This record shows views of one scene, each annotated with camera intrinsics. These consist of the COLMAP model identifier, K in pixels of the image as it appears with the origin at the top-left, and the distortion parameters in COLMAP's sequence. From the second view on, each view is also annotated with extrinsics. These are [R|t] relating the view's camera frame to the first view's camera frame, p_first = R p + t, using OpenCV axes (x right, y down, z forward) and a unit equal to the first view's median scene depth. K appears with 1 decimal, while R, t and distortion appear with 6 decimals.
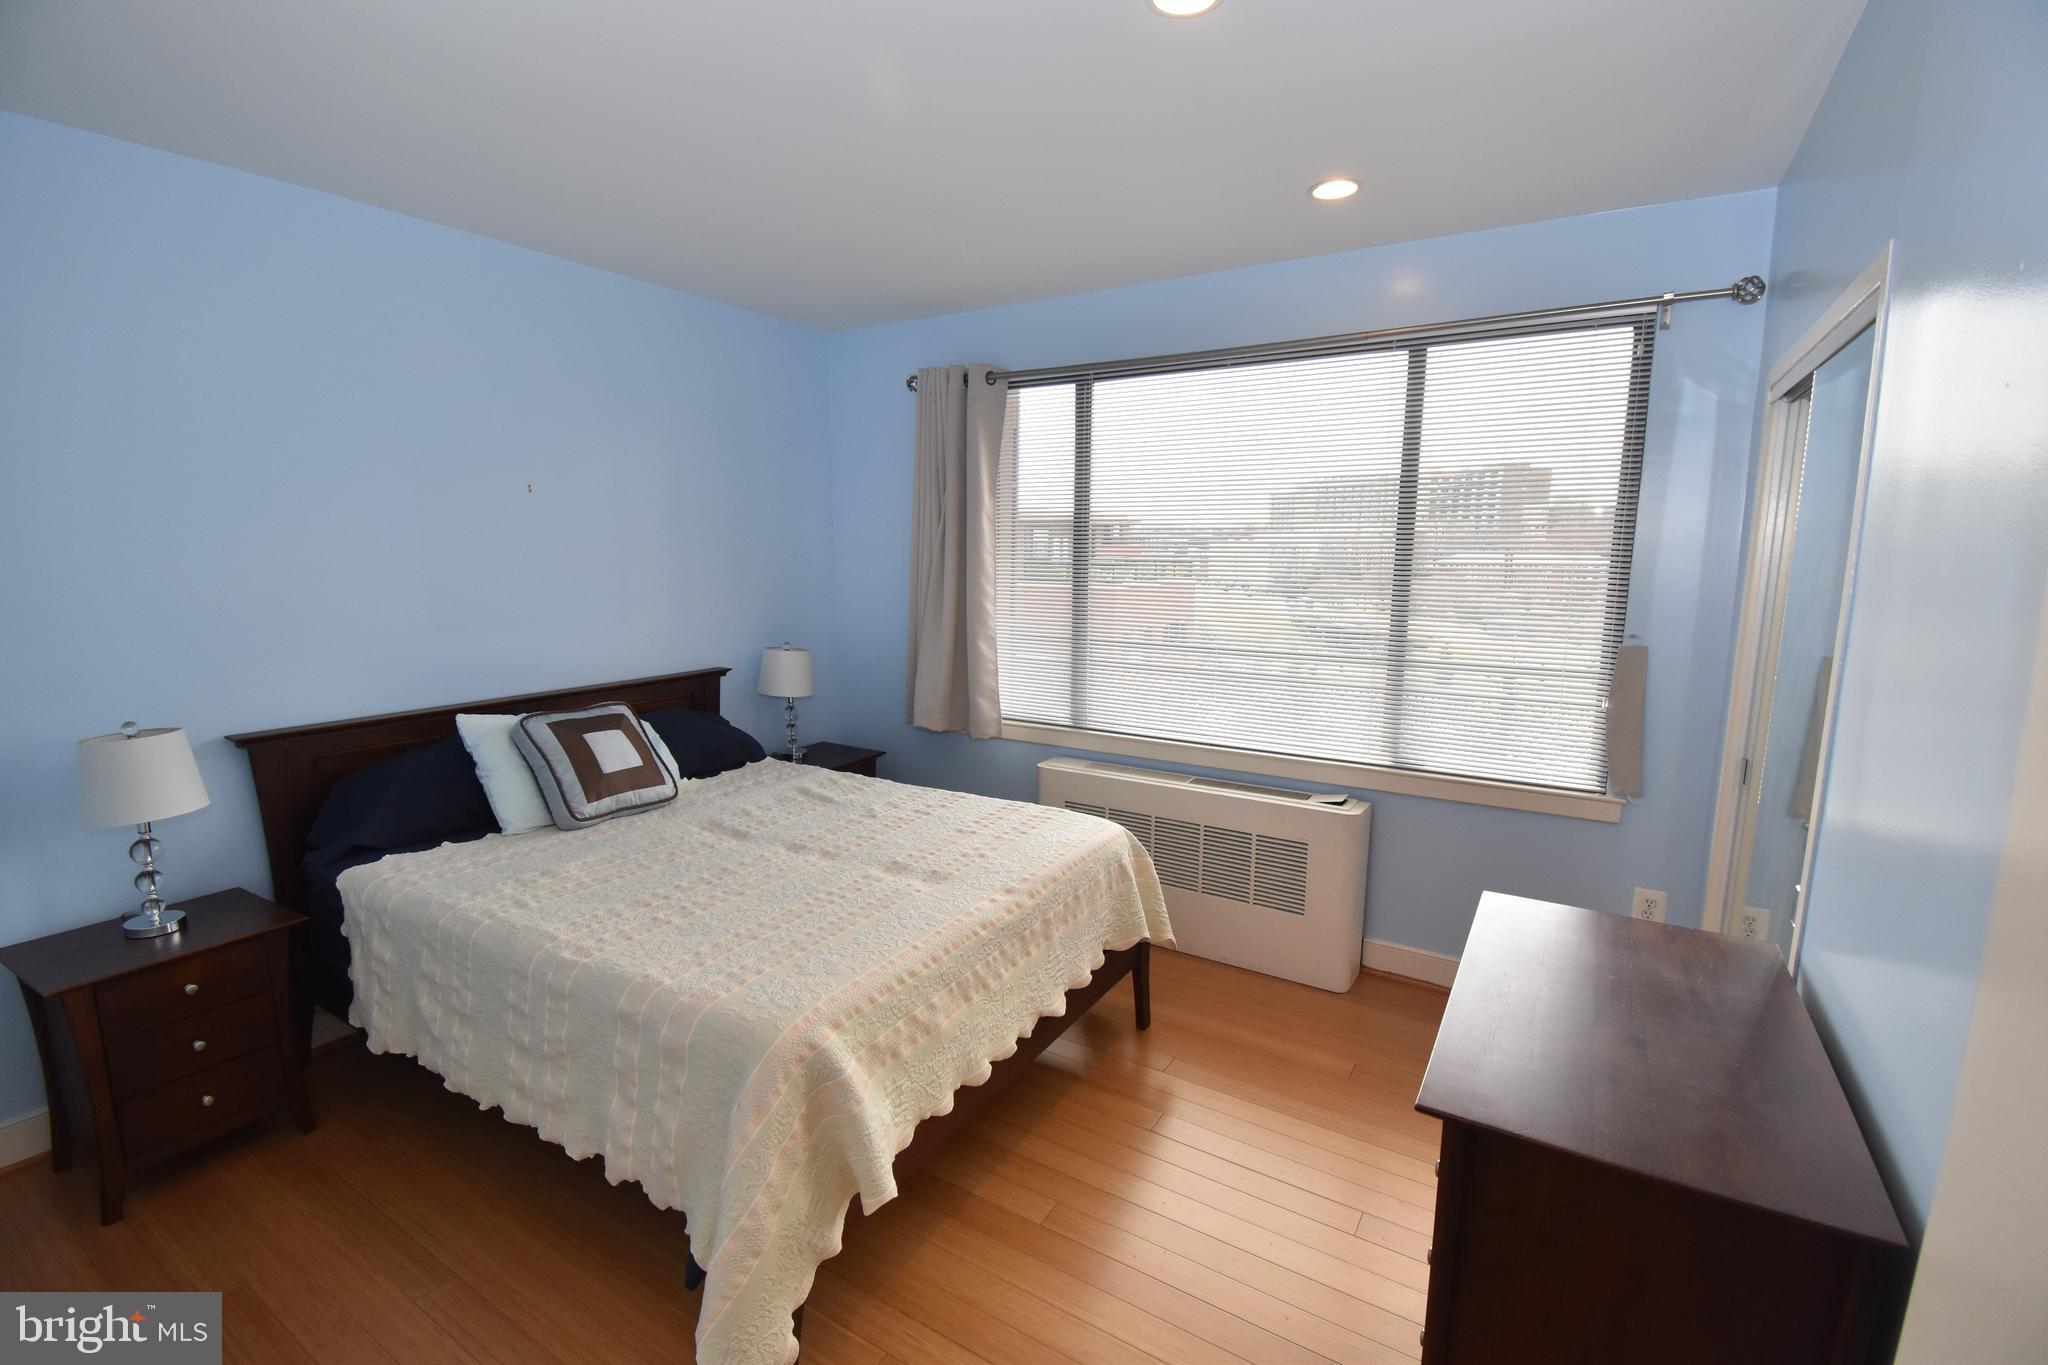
lens RADIAL K [[895.7, 0, 1024.0], [0, 895.7, 682.5], [0, 0, 1]] dist [0.017307, -0.024949]
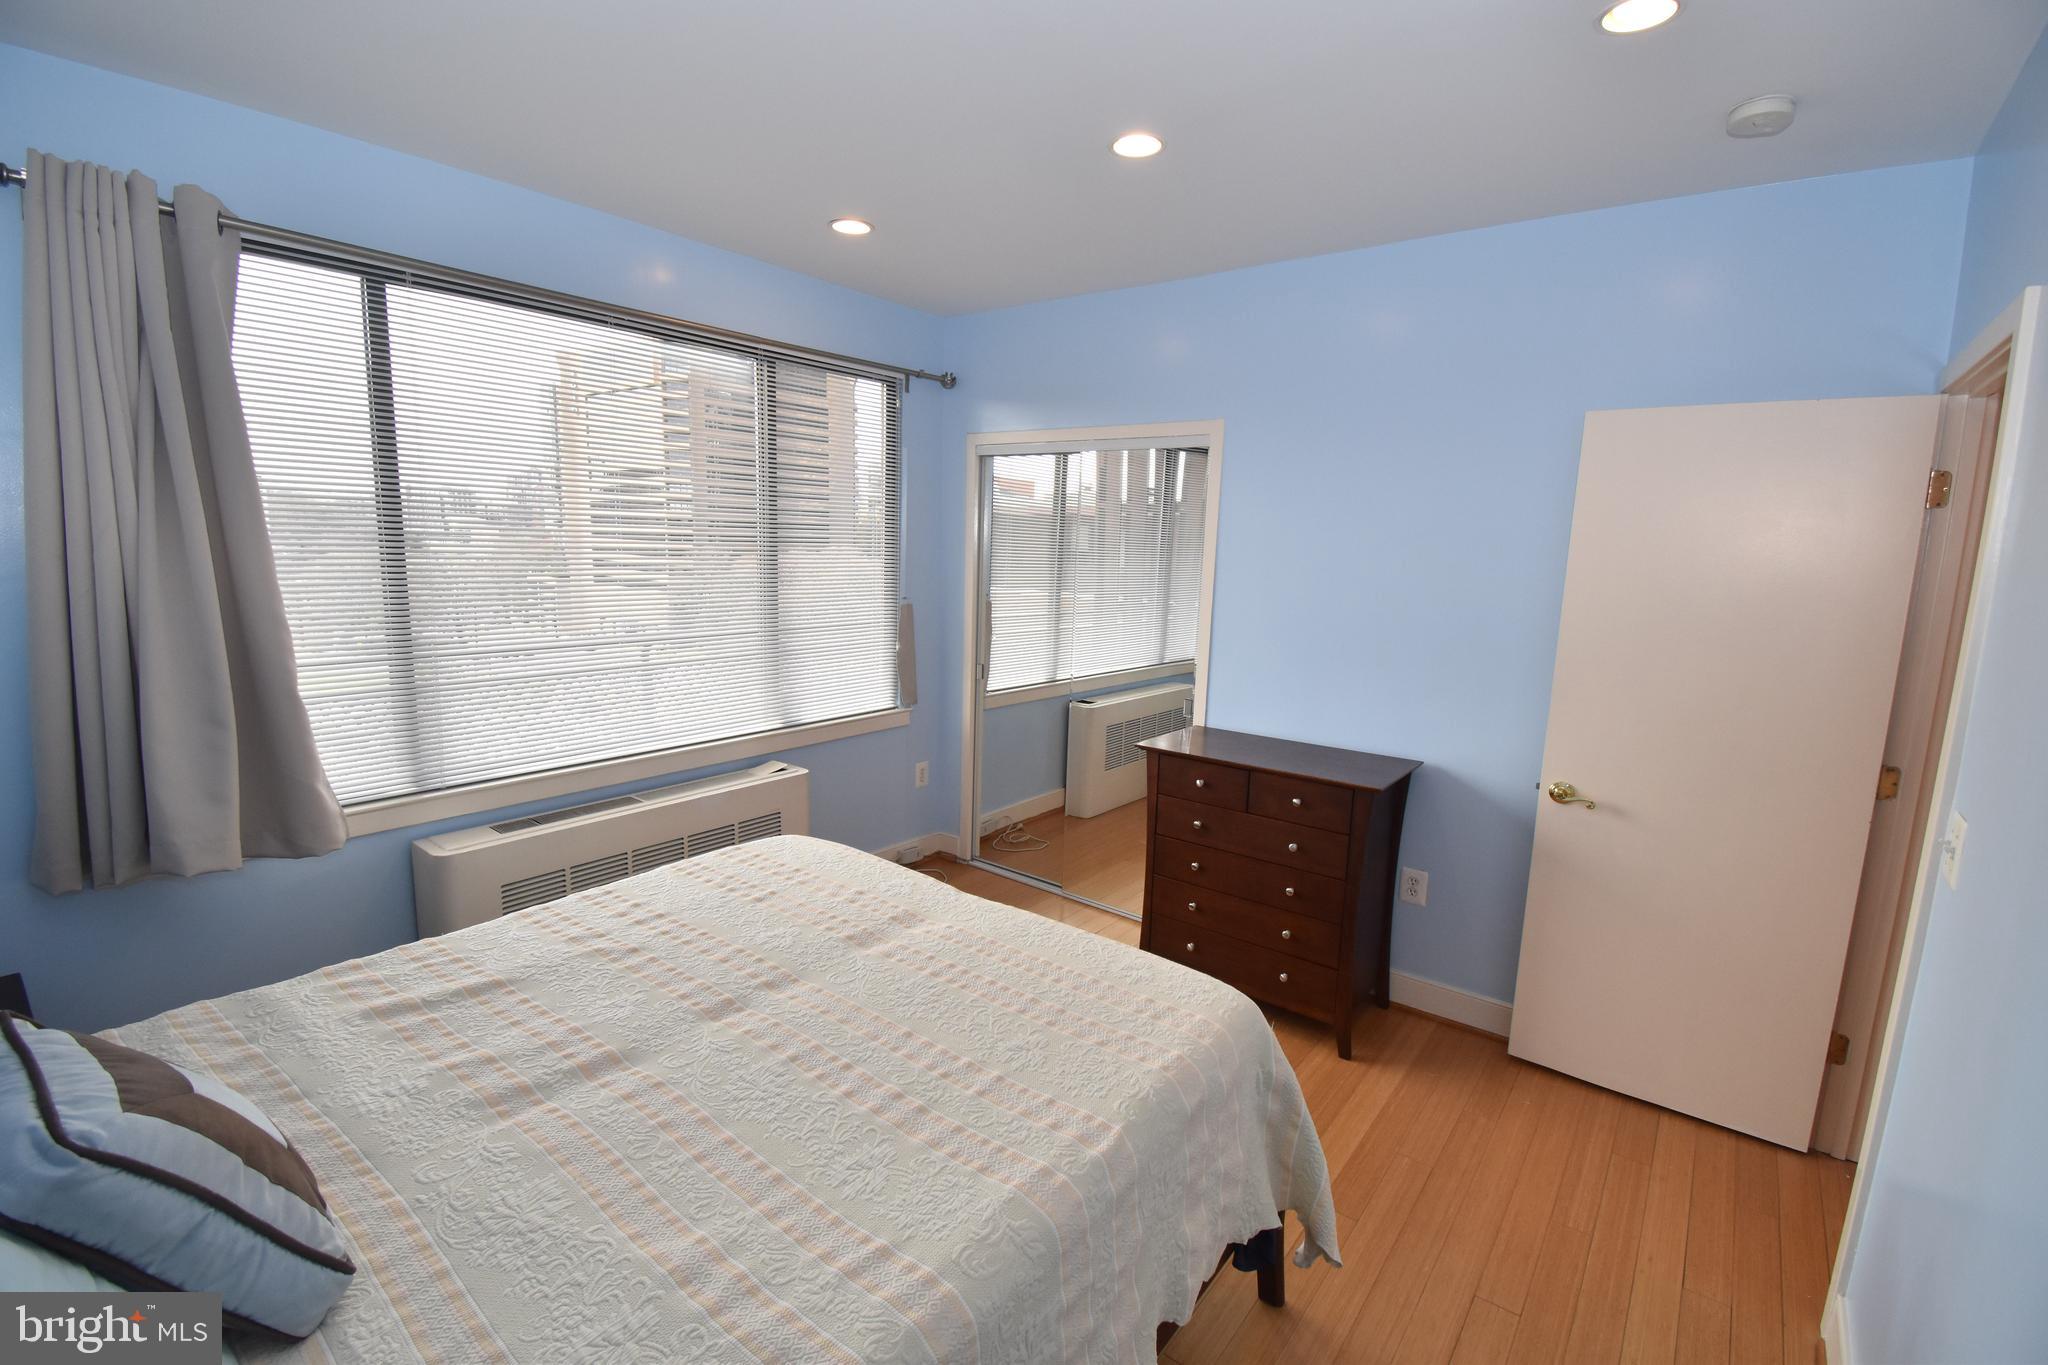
lens RADIAL K [[895.7, 0, 1024.0], [0, 895.7, 682.5], [0, 0, 1]] dist [0.017307, -0.024949]
pose [[0.109973, -0.161169, 0.980780, -0.758825], [0.121106, 0.981586, 0.147722, -0.107238], [-0.986529, 0.102533, 0.127467, 0.620686]]
